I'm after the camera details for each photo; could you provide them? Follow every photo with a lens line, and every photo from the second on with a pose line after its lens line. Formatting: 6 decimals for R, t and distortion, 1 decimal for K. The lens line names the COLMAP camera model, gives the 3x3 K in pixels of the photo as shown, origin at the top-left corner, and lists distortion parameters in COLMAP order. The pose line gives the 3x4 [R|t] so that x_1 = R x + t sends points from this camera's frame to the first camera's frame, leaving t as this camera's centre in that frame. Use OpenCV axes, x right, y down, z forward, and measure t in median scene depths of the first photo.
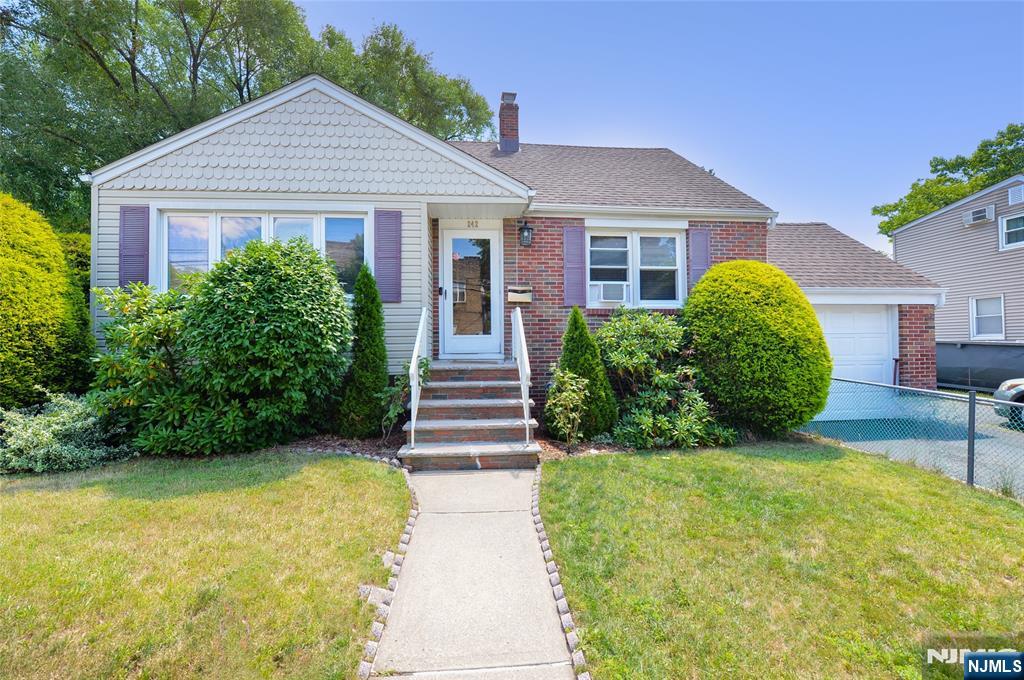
lens RADIAL K [[403.2, 0, 512.0], [0, 403.2, 340.0], [0, 0, 1]] dist [-0.007820, -0.000011]
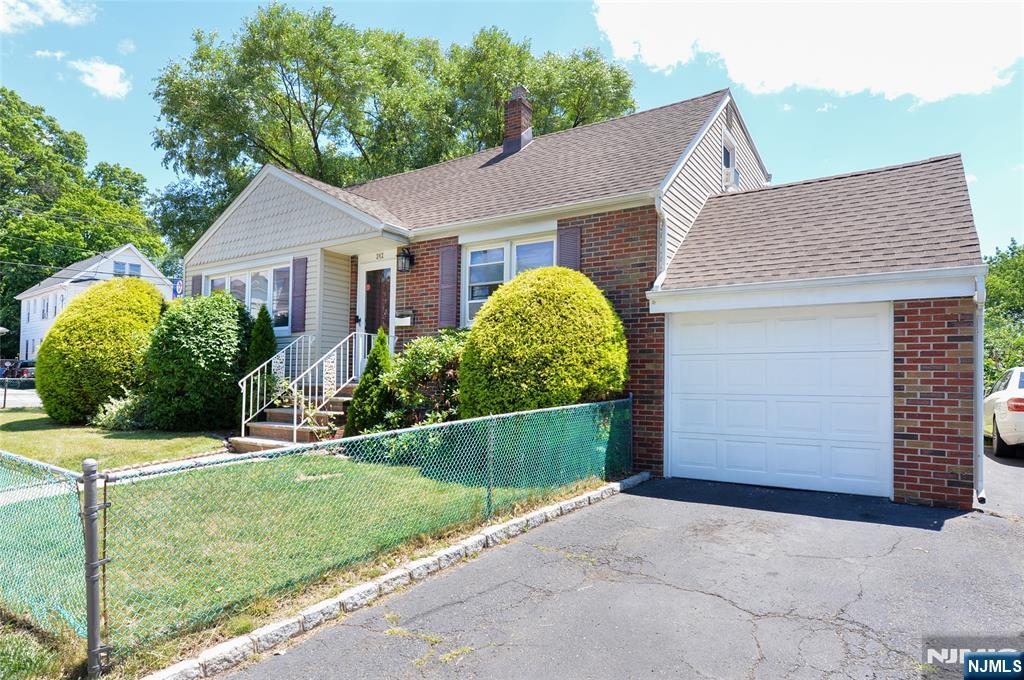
lens RADIAL K [[584.1, 0, 511.9], [0, 584.1, 362.9], [0, 0, 1]] dist [-0.000399, -0.000364]
pose [[0.784320, -0.002141, -0.620353, 1.157995], [-0.008825, 0.999854, -0.014607, 0.020533], [0.620294, 0.016931, 0.784187, -0.009391]]
